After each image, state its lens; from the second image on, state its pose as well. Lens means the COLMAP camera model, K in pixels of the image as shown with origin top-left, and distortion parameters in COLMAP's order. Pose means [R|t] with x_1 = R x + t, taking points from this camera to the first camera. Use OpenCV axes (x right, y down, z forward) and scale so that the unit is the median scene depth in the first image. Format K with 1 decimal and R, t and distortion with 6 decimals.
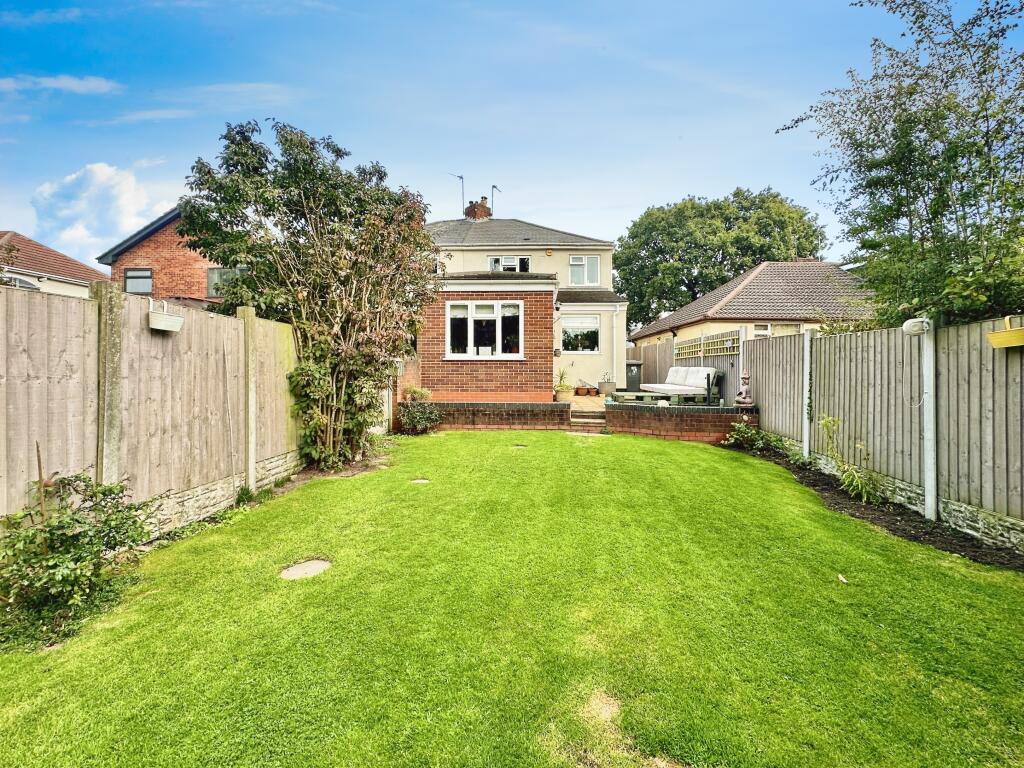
lens RADIAL K [[407.2, 0, 512.1], [0, 407.2, 375.8], [0, 0, 1]] dist [0.001995, 0.000370]
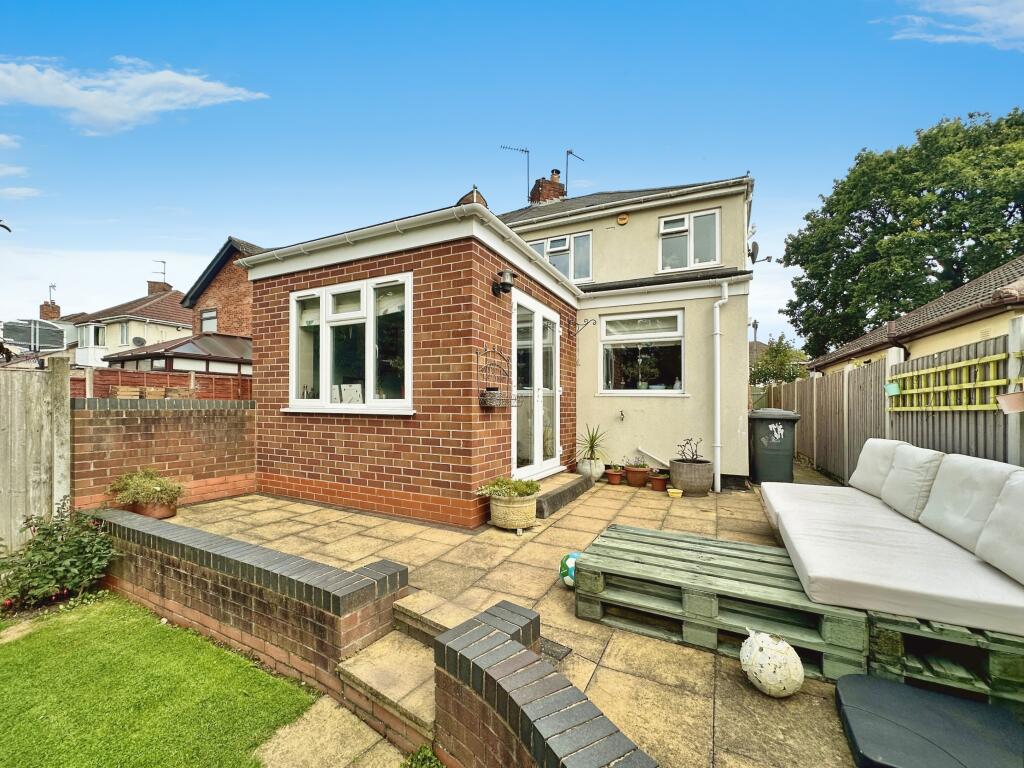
lens RADIAL K [[407.2, 0, 516.4], [0, 407.2, 402.6], [0, 0, 1]] dist [0.001995, 0.000370]
pose [[0.917828, 0.005376, -0.396942, 0.222531], [-0.014672, 0.999685, -0.020386, -0.033557], [0.396708, 0.024535, 0.917617, 0.500412]]
